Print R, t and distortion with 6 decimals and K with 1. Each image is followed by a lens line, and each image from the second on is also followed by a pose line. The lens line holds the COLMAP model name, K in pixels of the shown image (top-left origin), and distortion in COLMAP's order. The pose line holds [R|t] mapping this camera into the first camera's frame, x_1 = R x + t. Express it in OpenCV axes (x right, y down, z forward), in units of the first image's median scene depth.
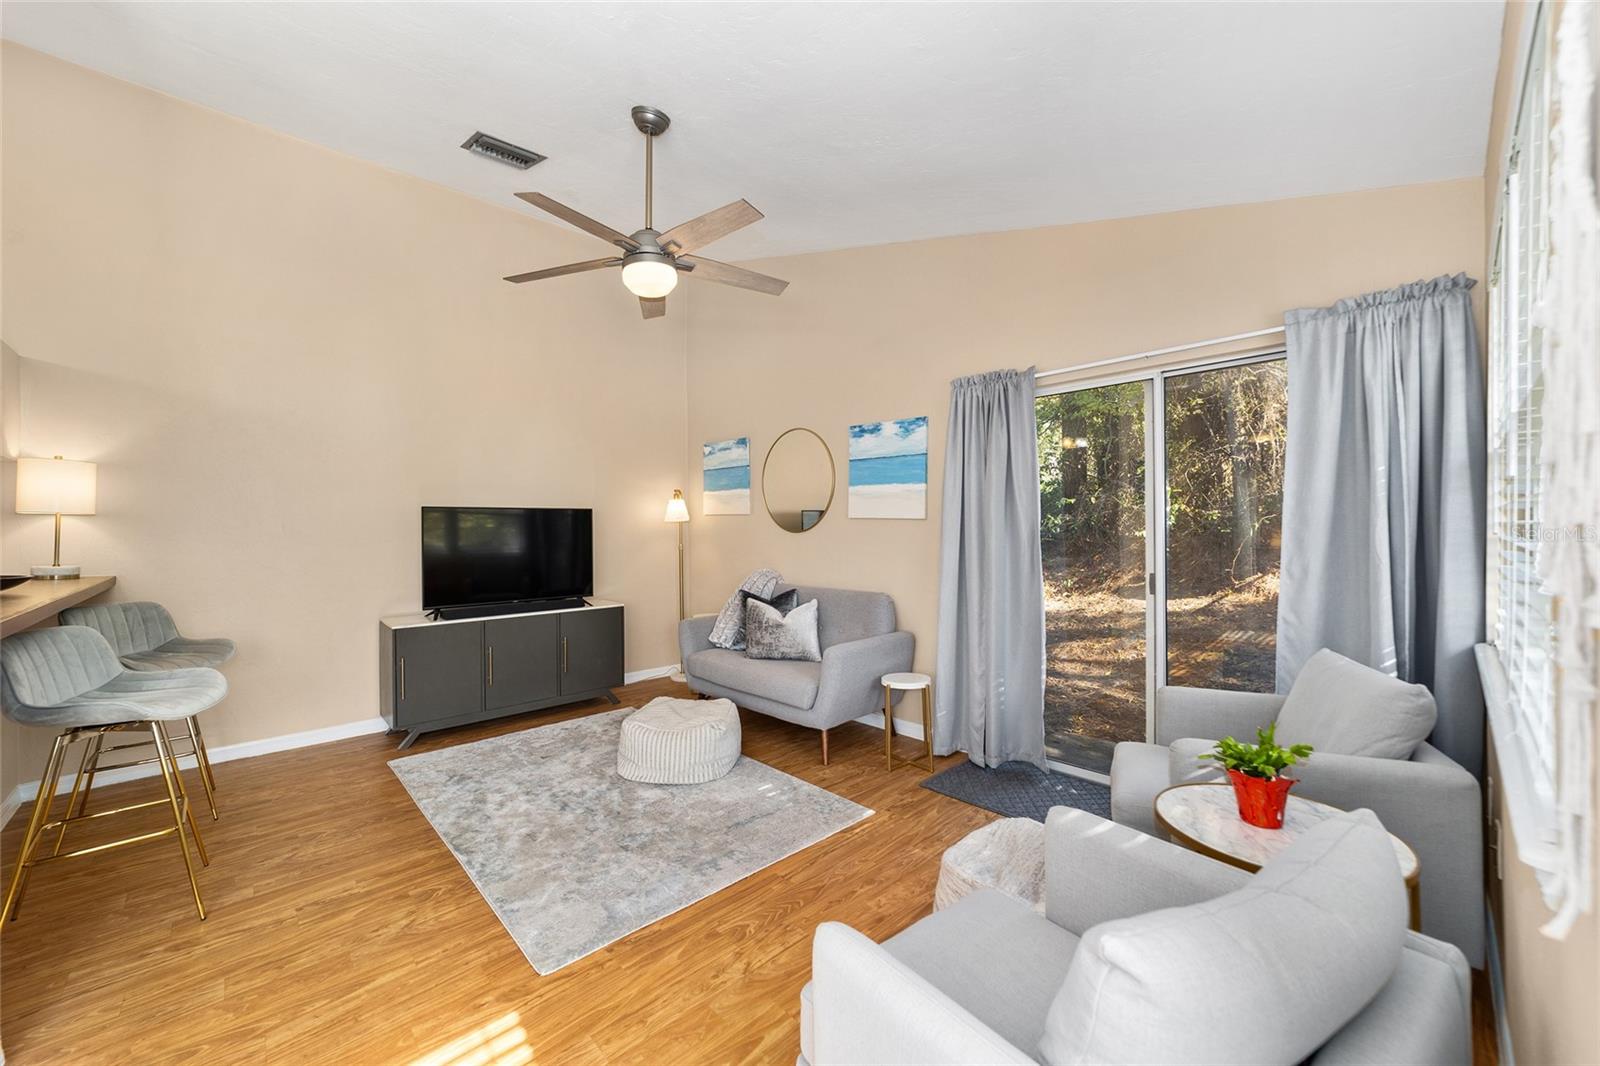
lens RADIAL K [[620.6, 0, 783.3], [0, 620.6, 530.4], [0, 0, 1]] dist [-0.015720, 0.006768]
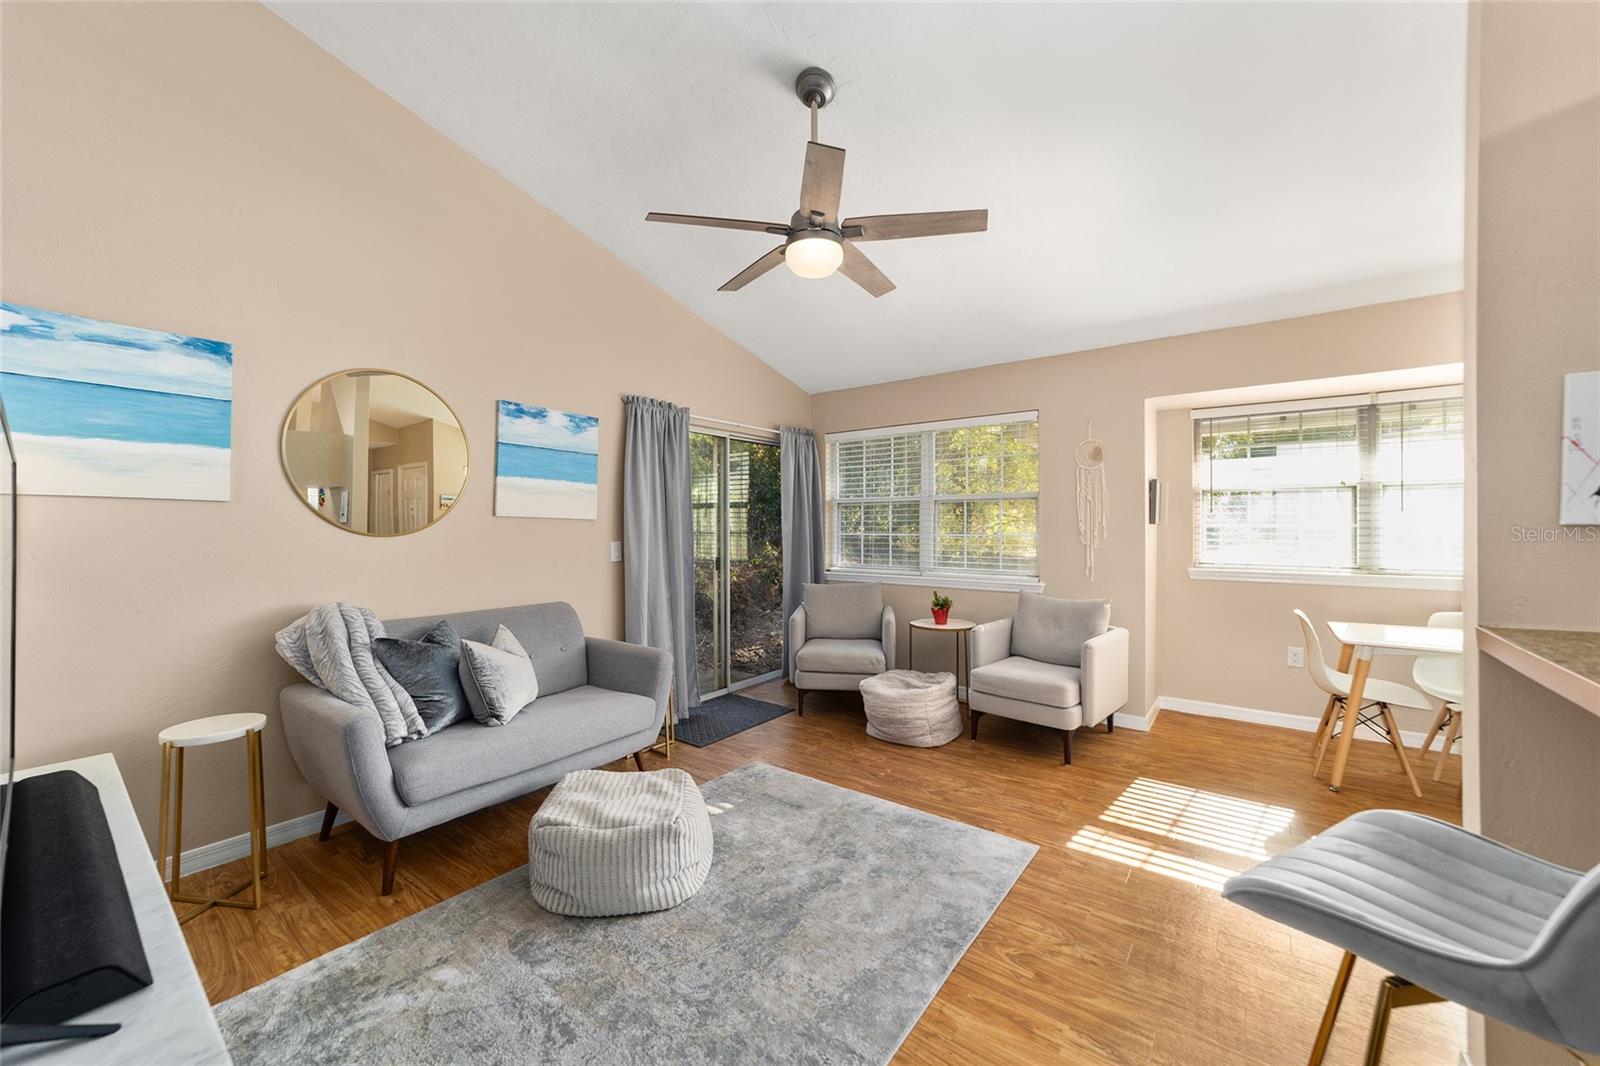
lens RADIAL K [[620.6, 0, 779.0], [0, 620.6, 518.4], [0, 0, 1]] dist [-0.015720, 0.006768]
pose [[-0.150826, 0.023599, 0.988279, -0.919486], [0.007512, 0.999714, -0.022726, 0.006009], [-0.988532, 0.003996, -0.150960, 0.971612]]
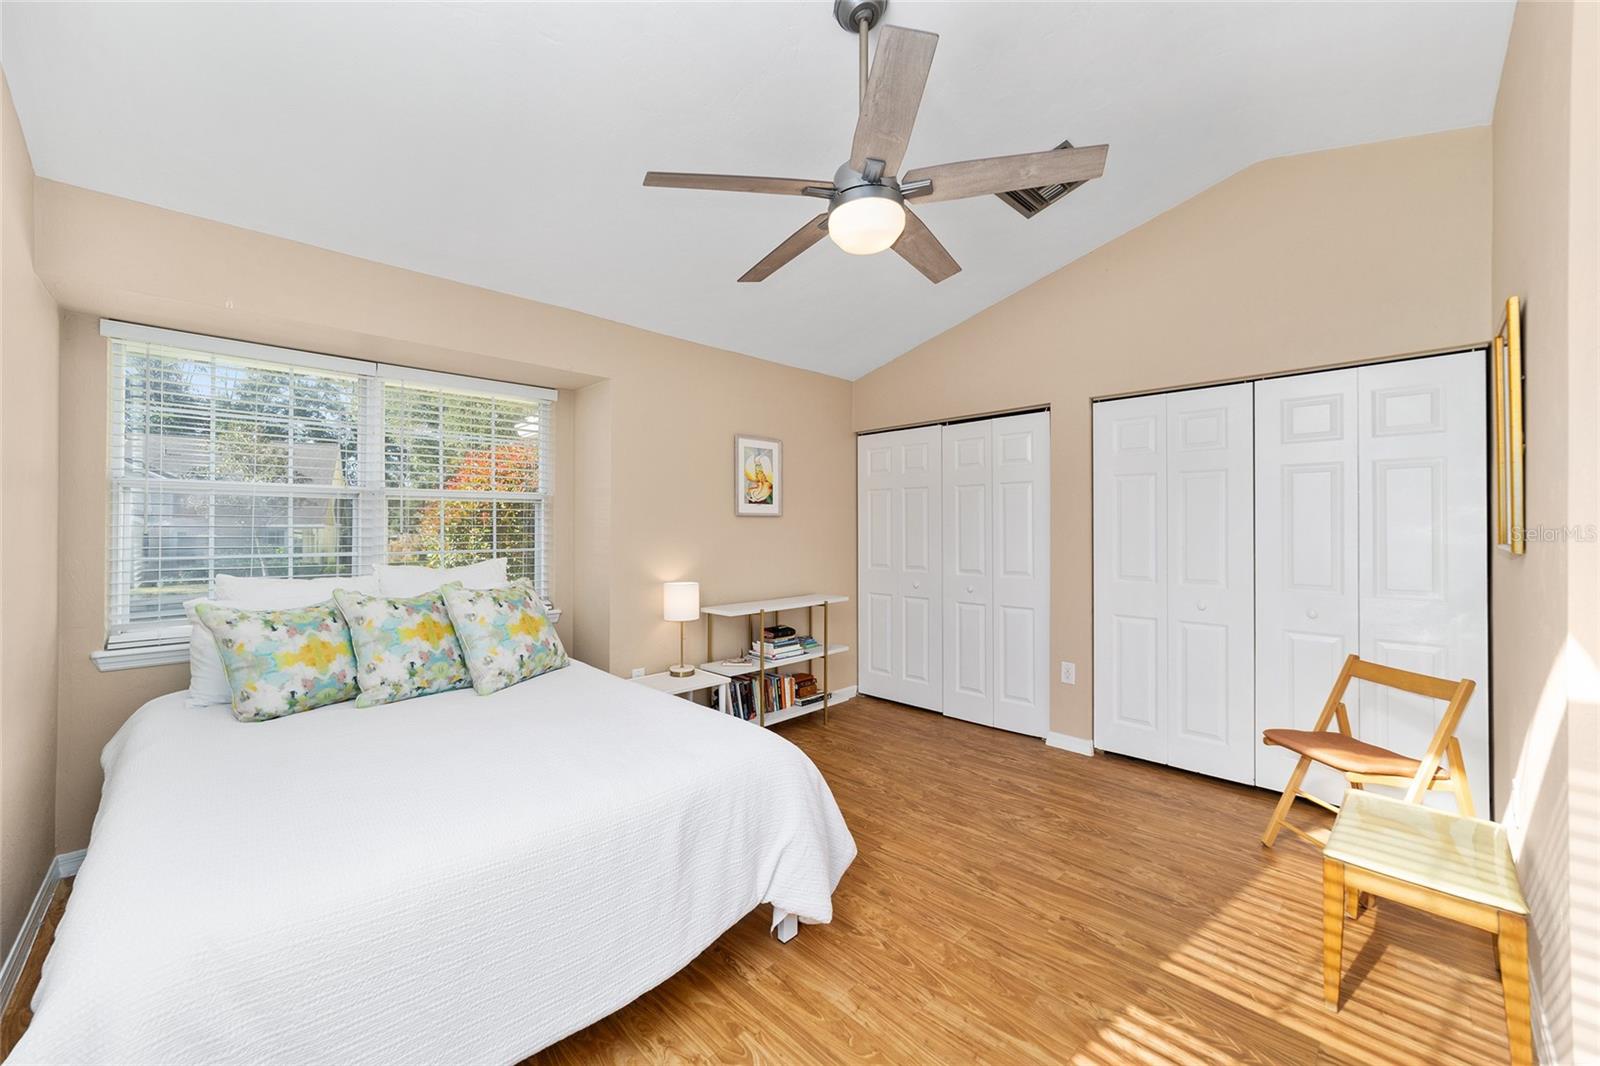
lens RADIAL K [[620.6, 0, 784.9], [0, 620.6, 524.5], [0, 0, 1]] dist [-0.015720, 0.006768]
pose [[0.022173, 0.003701, -0.999747, 0.461016], [-0.002596, 0.999990, 0.003644, -0.010369], [0.999751, 0.002515, 0.022182, 0.280755]]
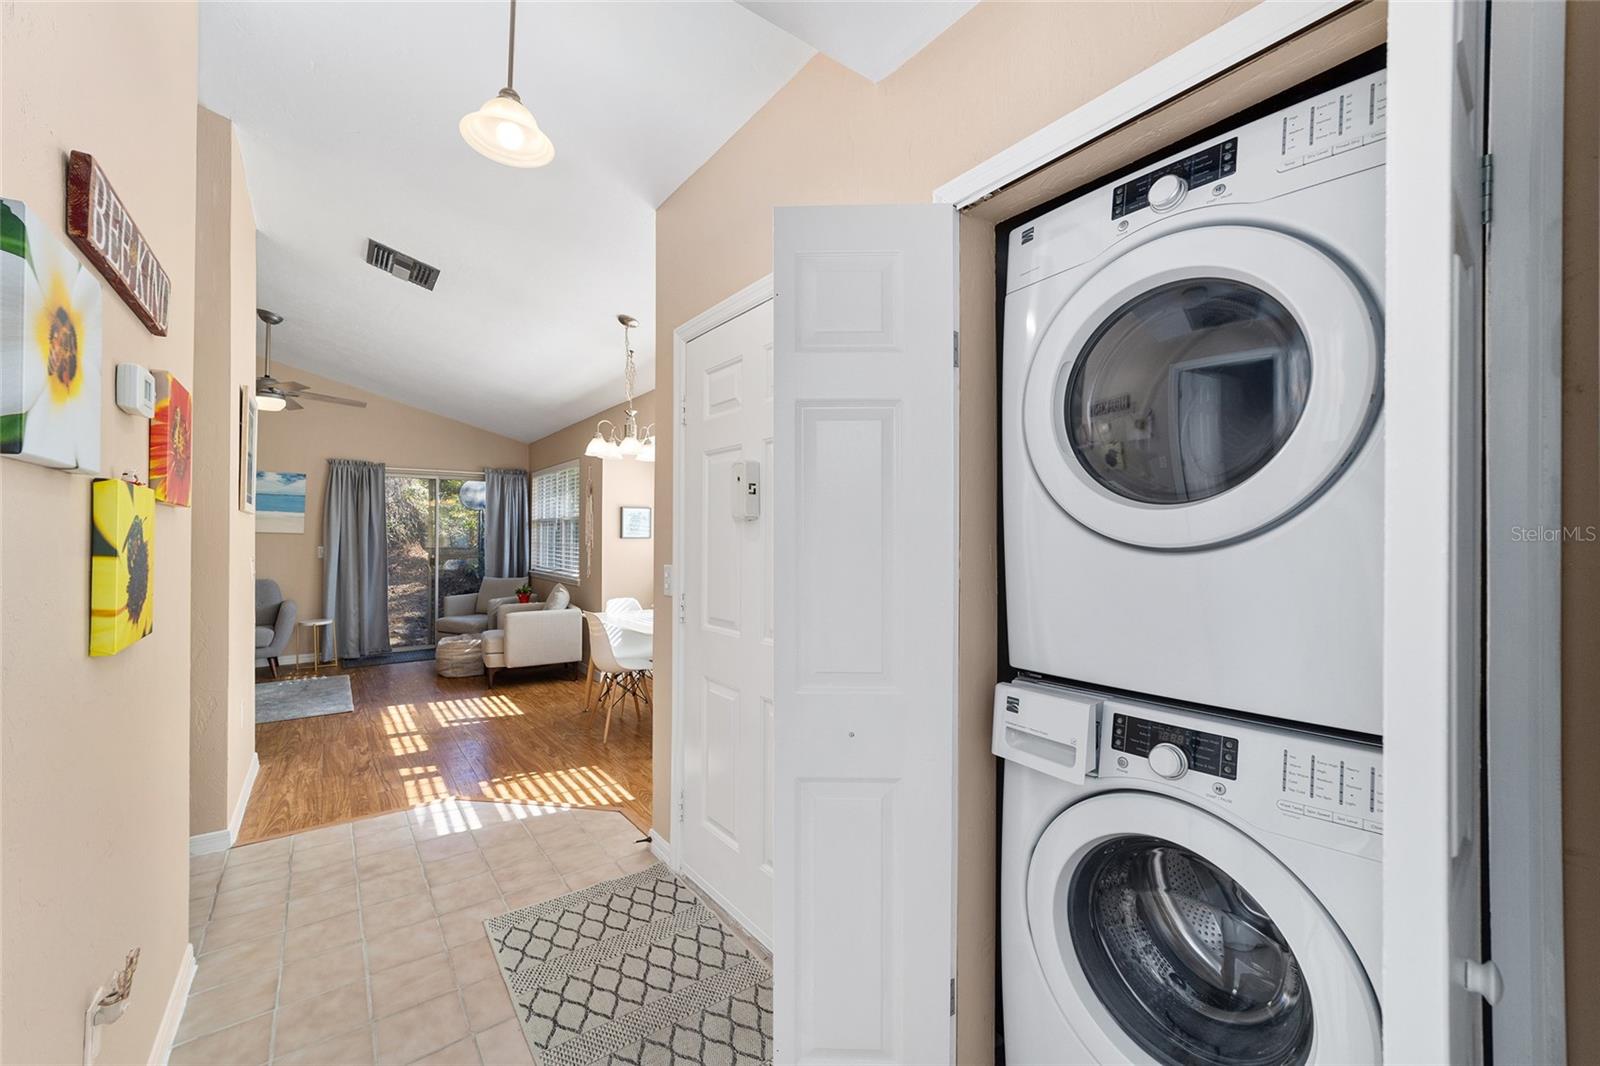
lens RADIAL K [[620.6, 0, 792.1], [0, 620.6, 540.6], [0, 0, 1]] dist [-0.015720, 0.006768]
pose [[0.092935, 0.004757, 0.995661, -1.539436], [-0.000274, 0.999989, -0.004752, 0.010715], [-0.995672, 0.000169, 0.092935, -0.585793]]
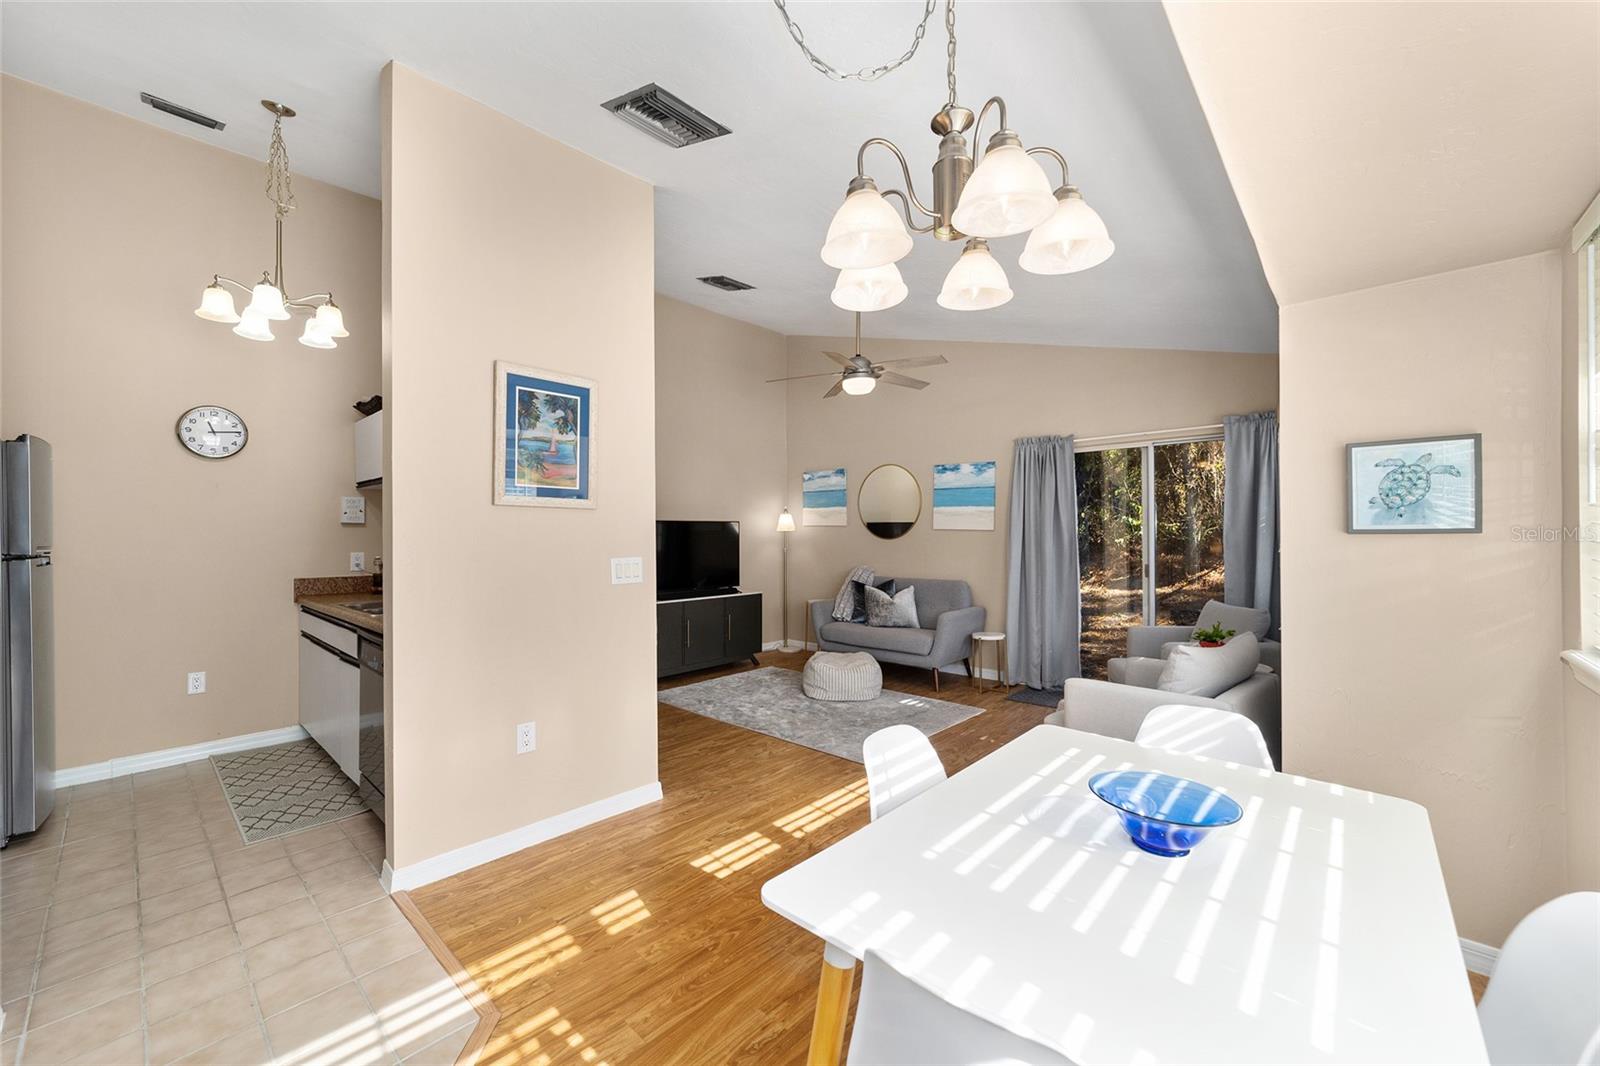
lens RADIAL K [[620.6, 0, 784.4], [0, 620.6, 533.0], [0, 0, 1]] dist [-0.015720, 0.006768]
pose [[0.997582, 0.002295, 0.069457, -0.429323], [-0.001645, 0.999954, -0.009419, 0.003725], [-0.069476, 0.009282, 0.997540, -0.514384]]
